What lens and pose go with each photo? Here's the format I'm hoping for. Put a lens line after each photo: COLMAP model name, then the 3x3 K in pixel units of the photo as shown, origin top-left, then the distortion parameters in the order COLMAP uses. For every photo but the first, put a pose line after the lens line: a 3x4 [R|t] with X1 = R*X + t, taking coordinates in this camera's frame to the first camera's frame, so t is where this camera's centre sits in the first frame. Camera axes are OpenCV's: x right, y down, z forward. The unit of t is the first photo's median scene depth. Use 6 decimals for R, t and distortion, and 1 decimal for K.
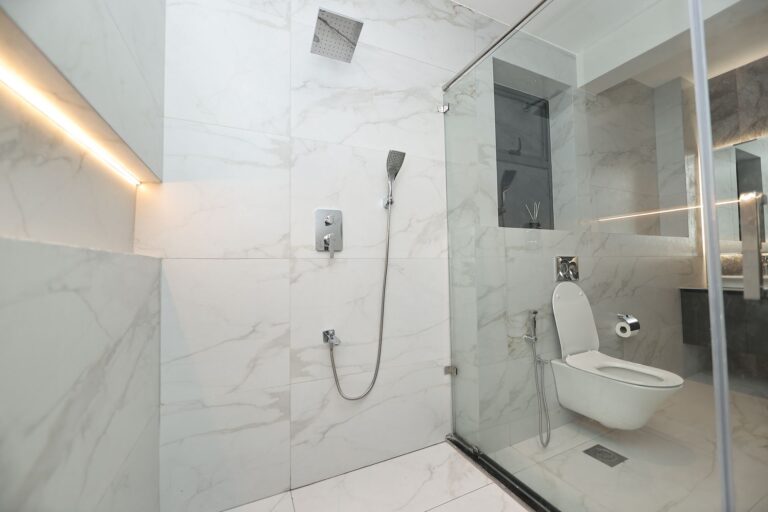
lens RADIAL K [[300.9, 0, 383.2], [0, 300.9, 254.9], [0, 0, 1]] dist [-0.012576, 0.000279]
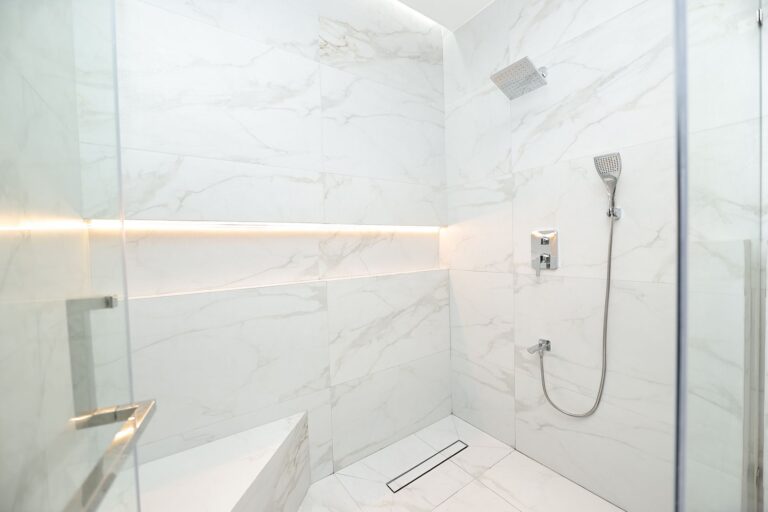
lens RADIAL K [[300.9, 0, 383.2], [0, 300.9, 256.3], [0, 0, 1]] dist [-0.012576, 0.000279]
pose [[0.191112, 0.043812, -0.980590, 0.812816], [0.065309, 0.996222, 0.057238, -0.166576], [0.979393, -0.074980, 0.187529, 0.242194]]
